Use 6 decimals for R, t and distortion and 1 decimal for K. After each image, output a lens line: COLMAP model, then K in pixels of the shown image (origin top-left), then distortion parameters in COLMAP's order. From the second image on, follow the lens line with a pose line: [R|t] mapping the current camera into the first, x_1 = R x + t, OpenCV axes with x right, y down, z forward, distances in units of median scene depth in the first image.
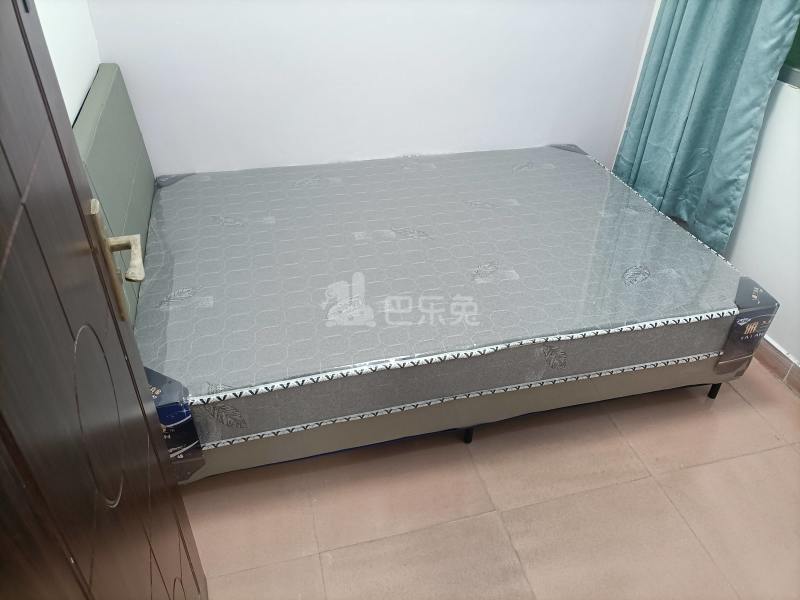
lens RADIAL K [[591.8, 0, 402.0], [0, 591.8, 299.2], [0, 0, 1]] dist [0.056695, -0.058277]
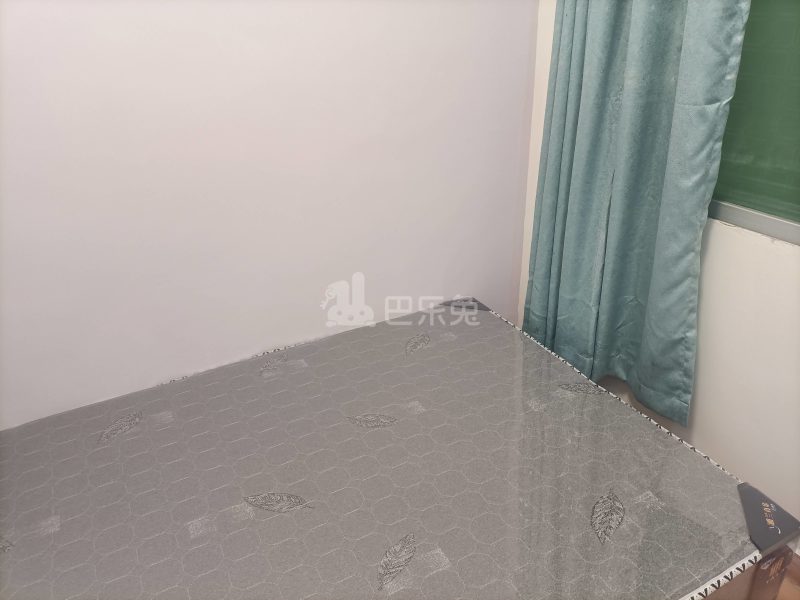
lens RADIAL K [[591.8, 0, 394.6], [0, 591.8, 294.0], [0, 0, 1]] dist [0.056695, -0.058277]
pose [[0.974793, -0.151975, 0.163348, 0.063352], [0.176908, 0.972602, -0.150829, -0.196634], [-0.135951, 0.175925, 0.974971, 0.261618]]
